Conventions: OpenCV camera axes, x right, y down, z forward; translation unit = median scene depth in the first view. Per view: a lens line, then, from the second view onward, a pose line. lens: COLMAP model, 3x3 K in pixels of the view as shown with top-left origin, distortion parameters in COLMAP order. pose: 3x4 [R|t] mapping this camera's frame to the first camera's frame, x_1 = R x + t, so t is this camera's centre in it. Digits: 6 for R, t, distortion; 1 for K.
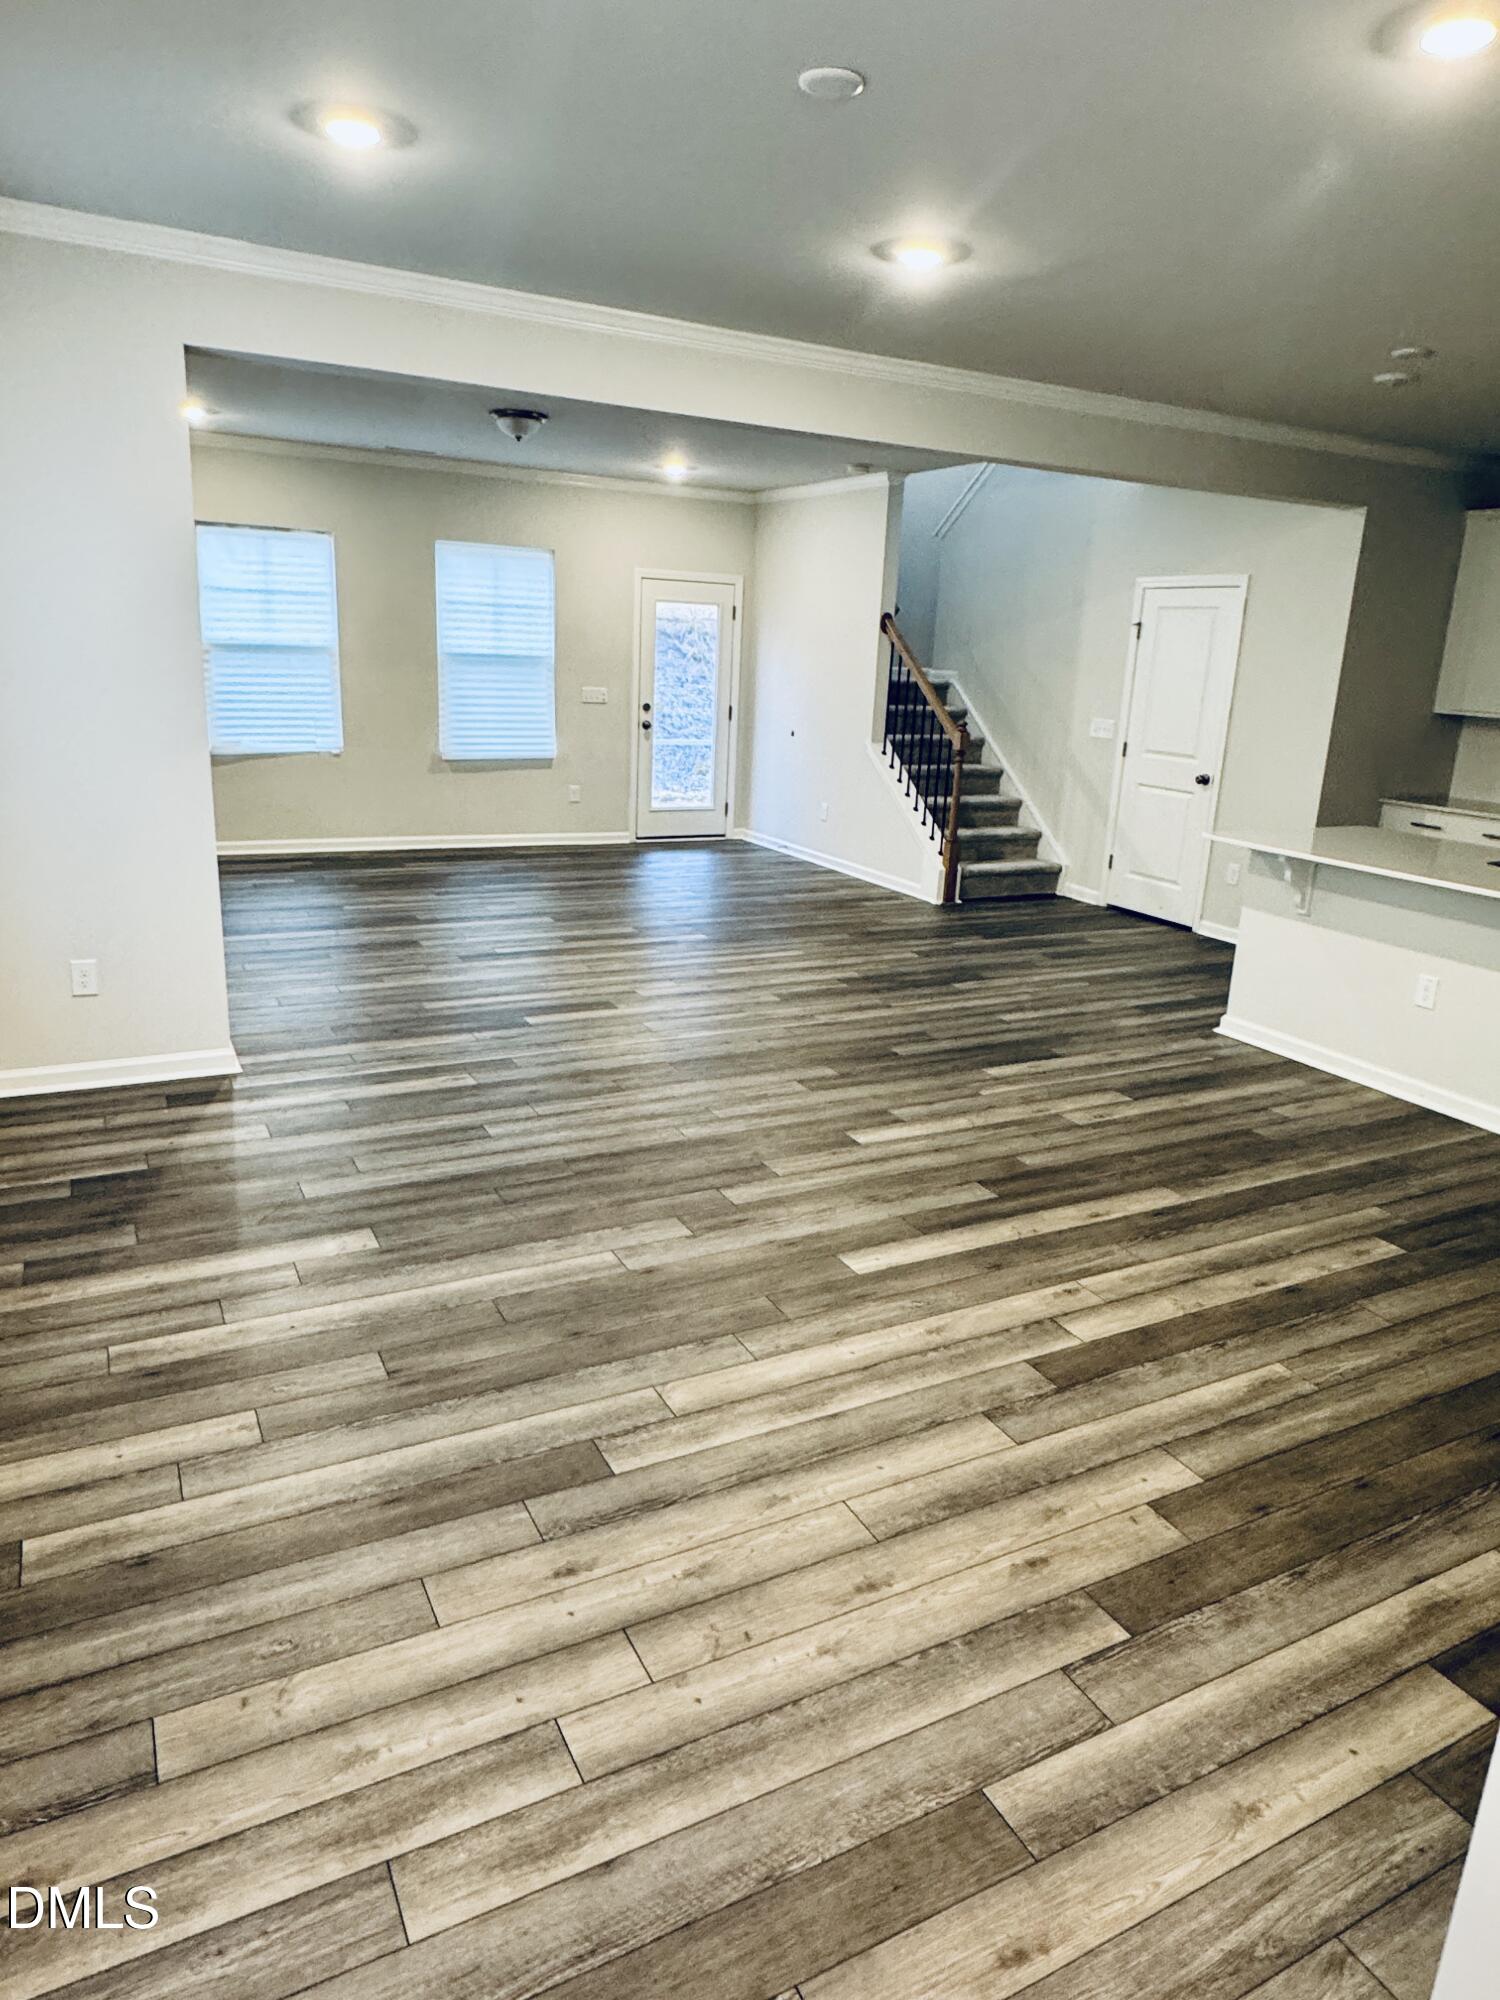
lens RADIAL K [[1265.1, 0, 749.0], [0, 1265.1, 999.0], [0, 0, 1]] dist [-0.013610, 0.008684]
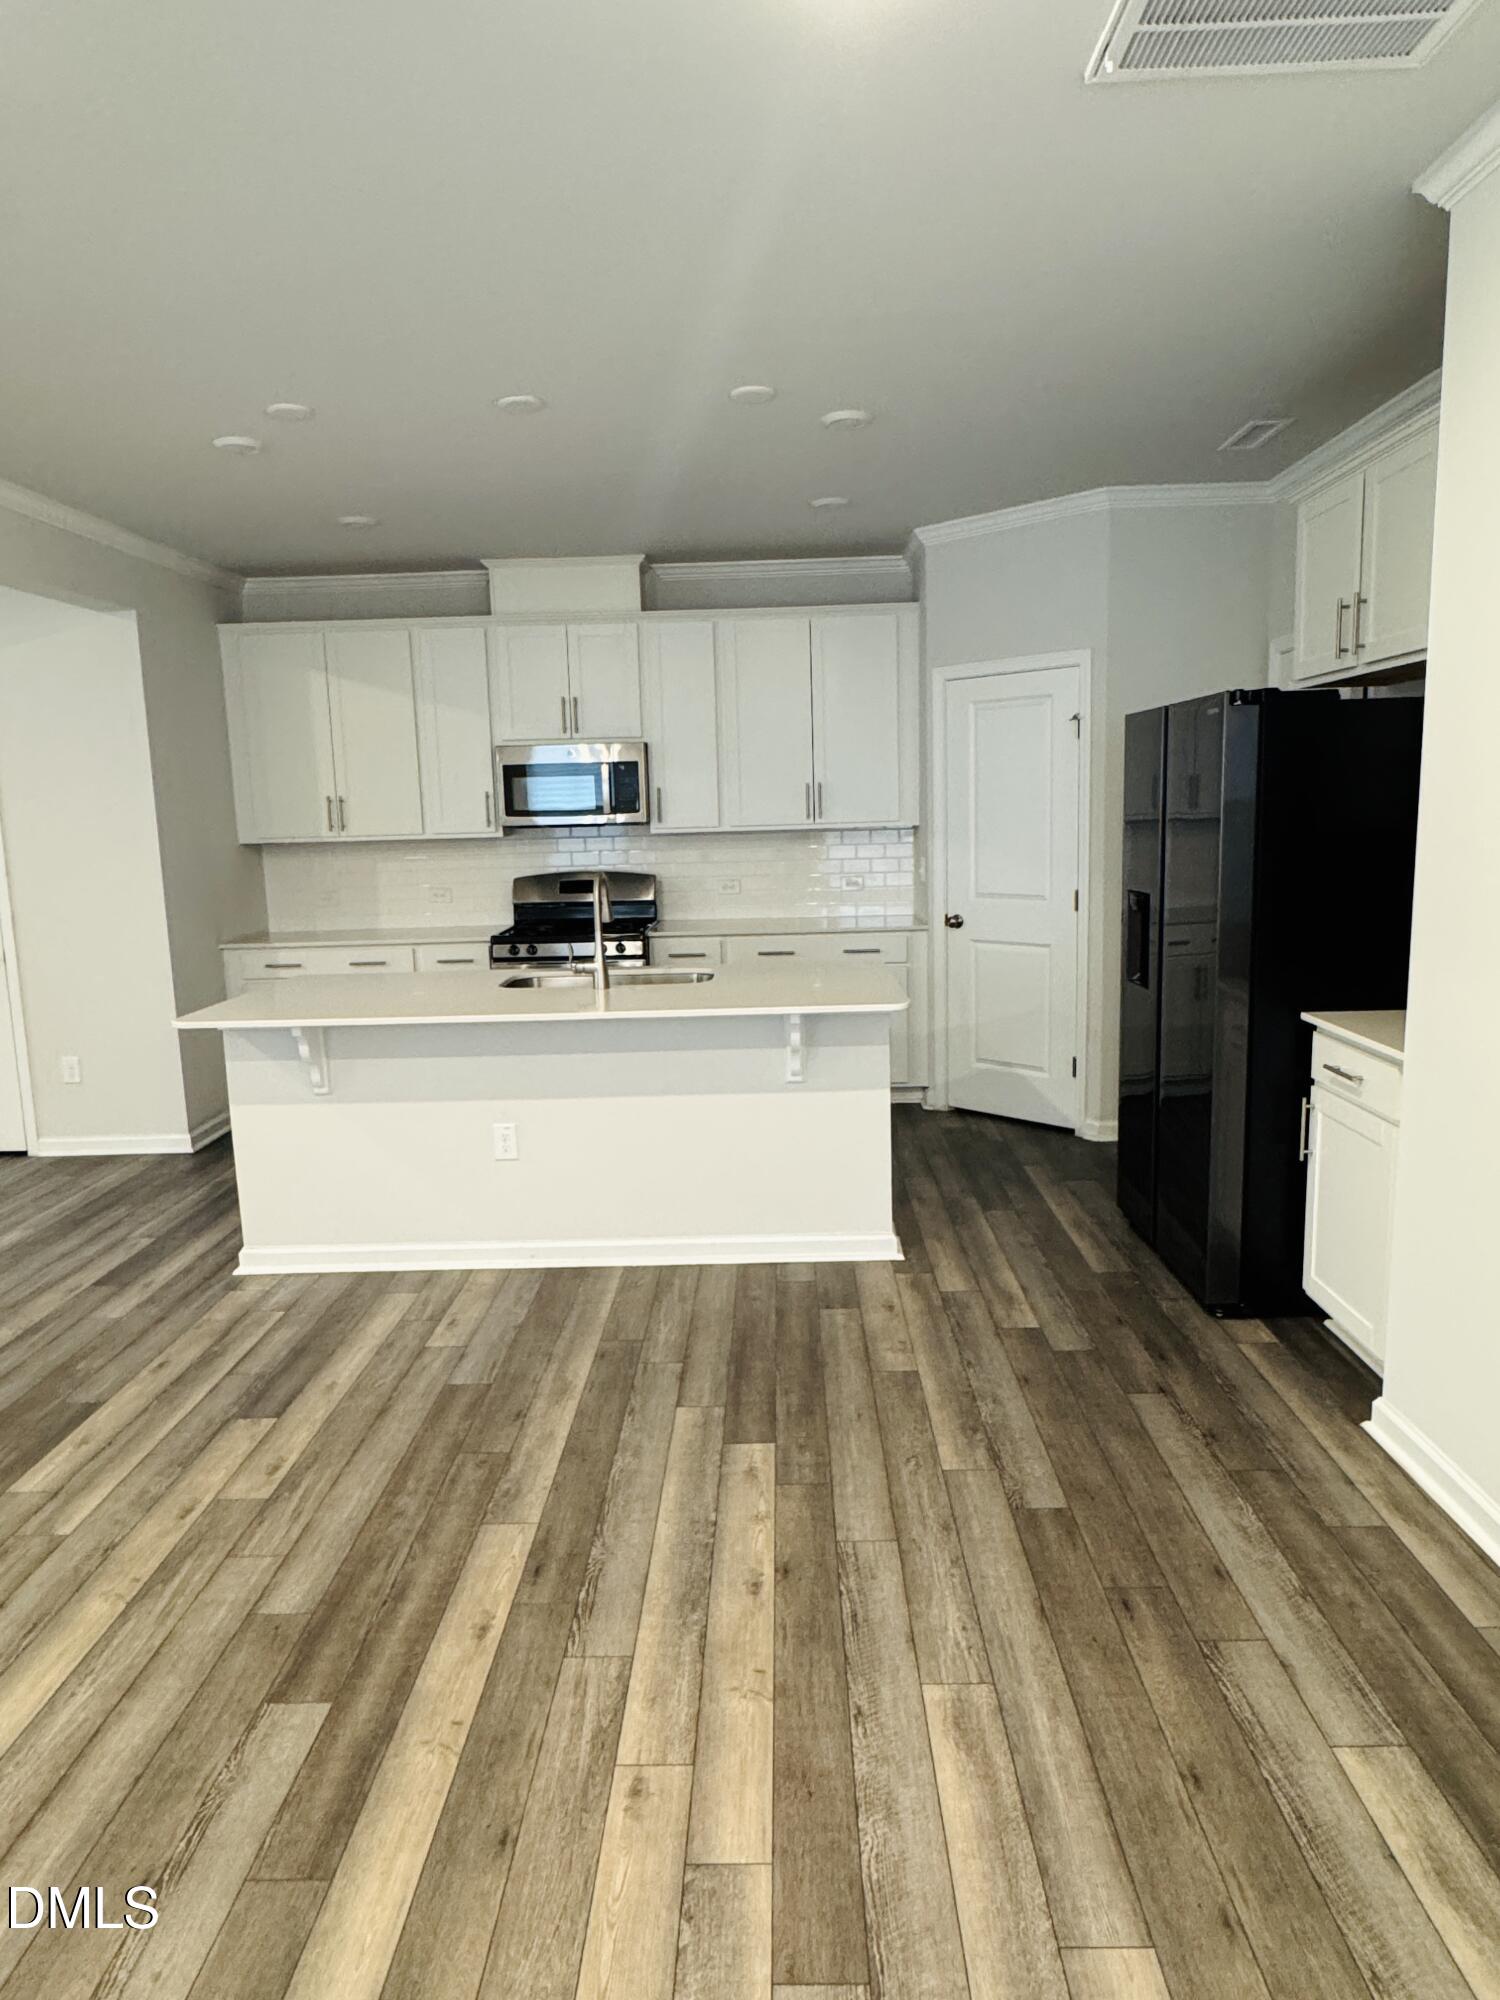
lens RADIAL K [[1265.1, 0, 749.8], [0, 1265.1, 999.7], [0, 0, 1]] dist [-0.013610, 0.008684]
pose [[0.479243, -0.192954, 0.856210, -0.123422], [0.287430, 0.956243, 0.054615, -0.111929], [-0.829283, 0.219927, 0.513734, 0.448644]]
